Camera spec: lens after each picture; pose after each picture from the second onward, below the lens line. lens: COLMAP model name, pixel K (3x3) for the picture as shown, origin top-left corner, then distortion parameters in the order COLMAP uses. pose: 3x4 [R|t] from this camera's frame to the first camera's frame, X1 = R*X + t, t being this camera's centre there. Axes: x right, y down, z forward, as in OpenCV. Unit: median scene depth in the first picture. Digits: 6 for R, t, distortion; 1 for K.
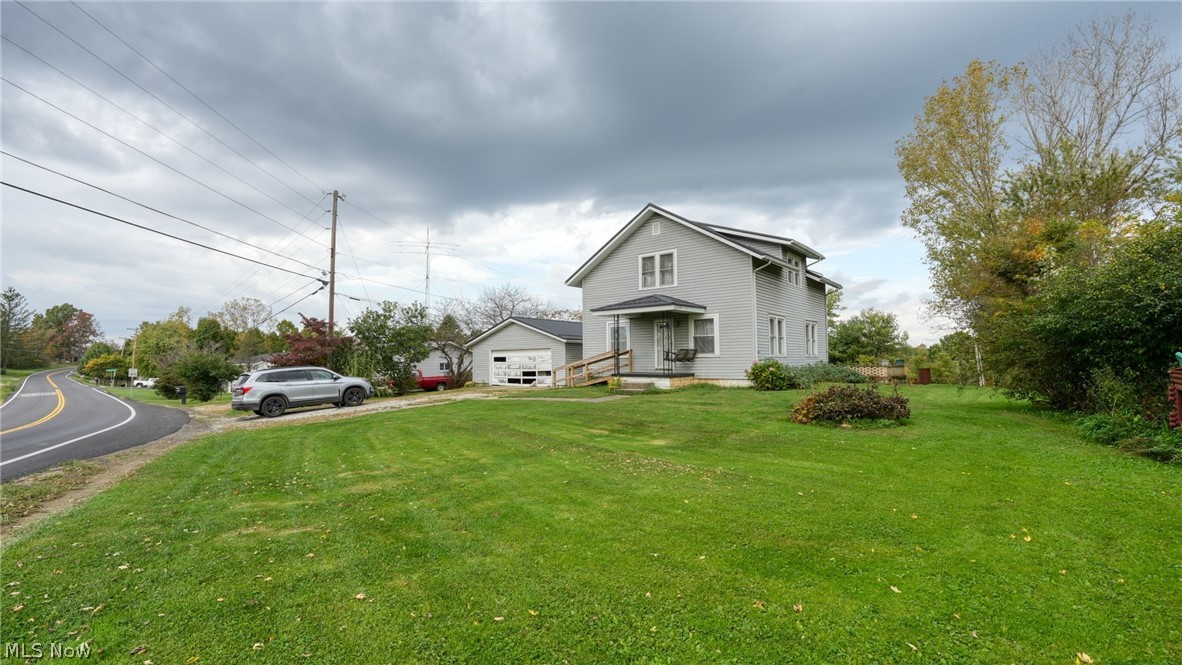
lens RADIAL K [[515.3, 0, 591.3], [0, 515.3, 334.2], [0, 0, 1]] dist [-0.017722, 0.007565]
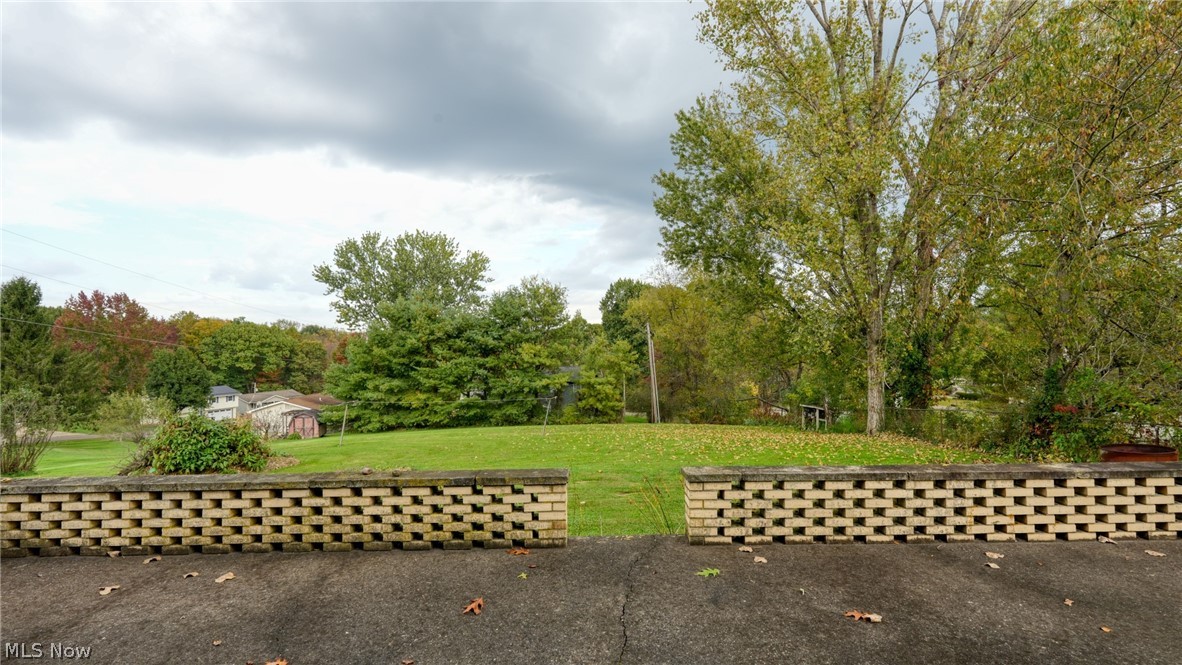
lens RADIAL K [[518.2, 0, 591.0], [0, 518.2, 332.5], [0, 0, 1]] dist [-0.005530, 0.001014]
pose [[0.771150, 0.008851, 0.636592, 0.153804], [-0.027184, 0.999449, 0.019033, 0.010523], [-0.636073, -0.031982, 0.770966, 0.399918]]
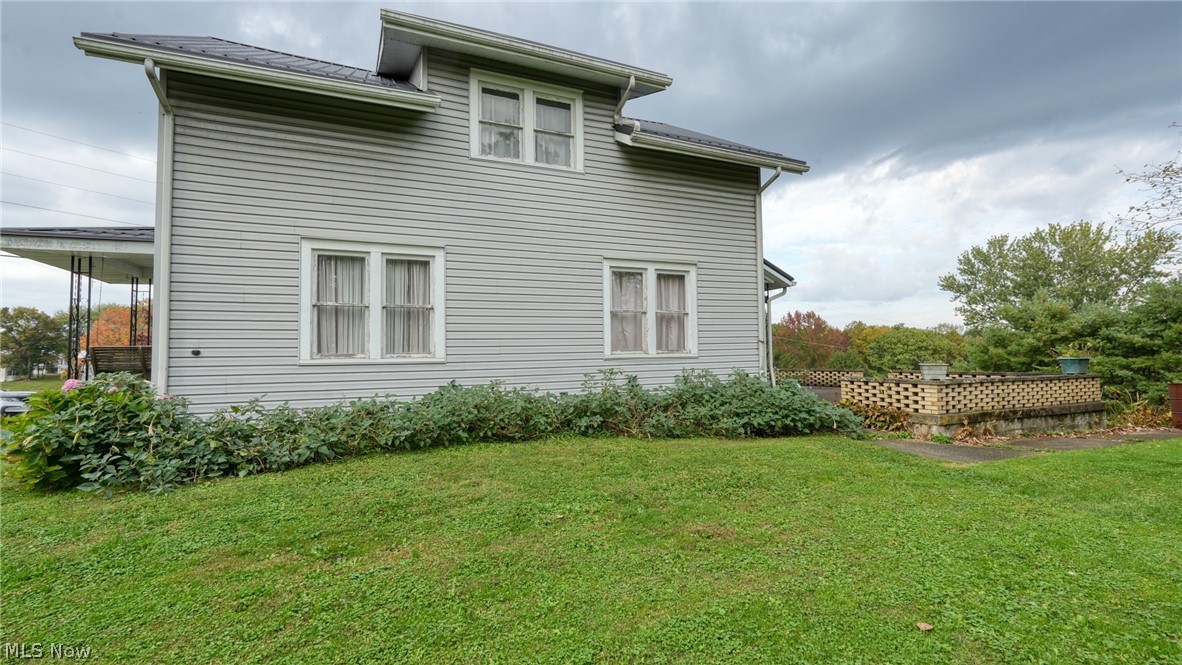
lens RADIAL K [[515.3, 0, 591.3], [0, 515.3, 334.2], [0, 0, 1]] dist [-0.017722, 0.007565]
pose [[0.894231, -0.026774, -0.446804, 0.182193], [0.034167, 0.999380, 0.008495, 0.006810], [0.446300, -0.022863, 0.894592, 0.214222]]
